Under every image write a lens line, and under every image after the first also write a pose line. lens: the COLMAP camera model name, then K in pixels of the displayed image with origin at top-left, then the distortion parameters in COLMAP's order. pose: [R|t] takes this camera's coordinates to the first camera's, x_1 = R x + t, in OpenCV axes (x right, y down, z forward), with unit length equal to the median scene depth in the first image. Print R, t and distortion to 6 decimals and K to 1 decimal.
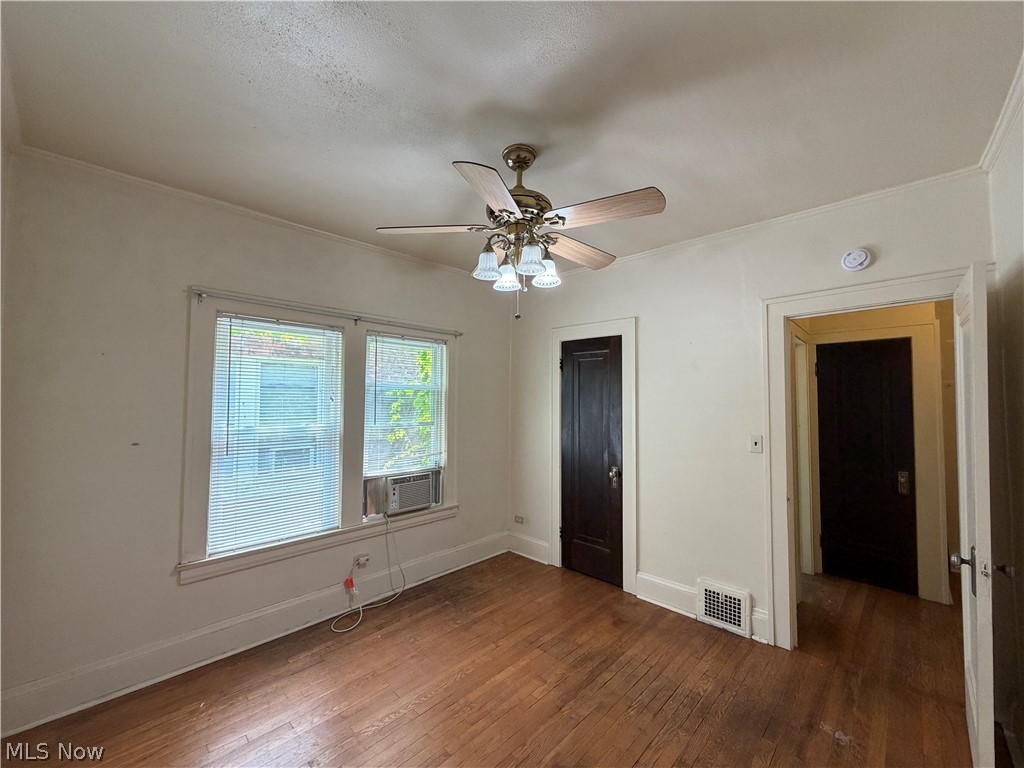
lens RADIAL K [[409.2, 0, 513.4], [0, 409.2, 390.5], [0, 0, 1]] dist [-0.000921, -0.000059]
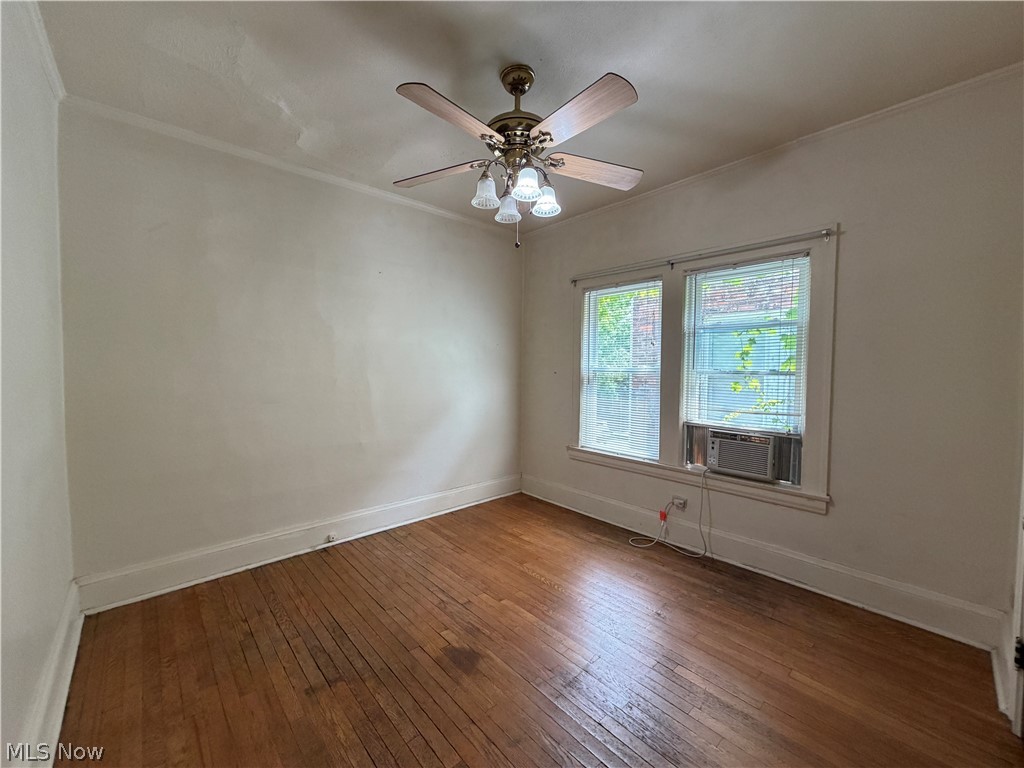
lens RADIAL K [[409.2, 0, 508.2], [0, 409.2, 390.0], [0, 0, 1]] dist [-0.000921, -0.000059]
pose [[-0.074400, 0.051789, -0.995883, 0.649544], [0.016575, 0.998577, 0.050691, 0.077869], [0.997091, -0.012736, -0.075152, 0.651160]]
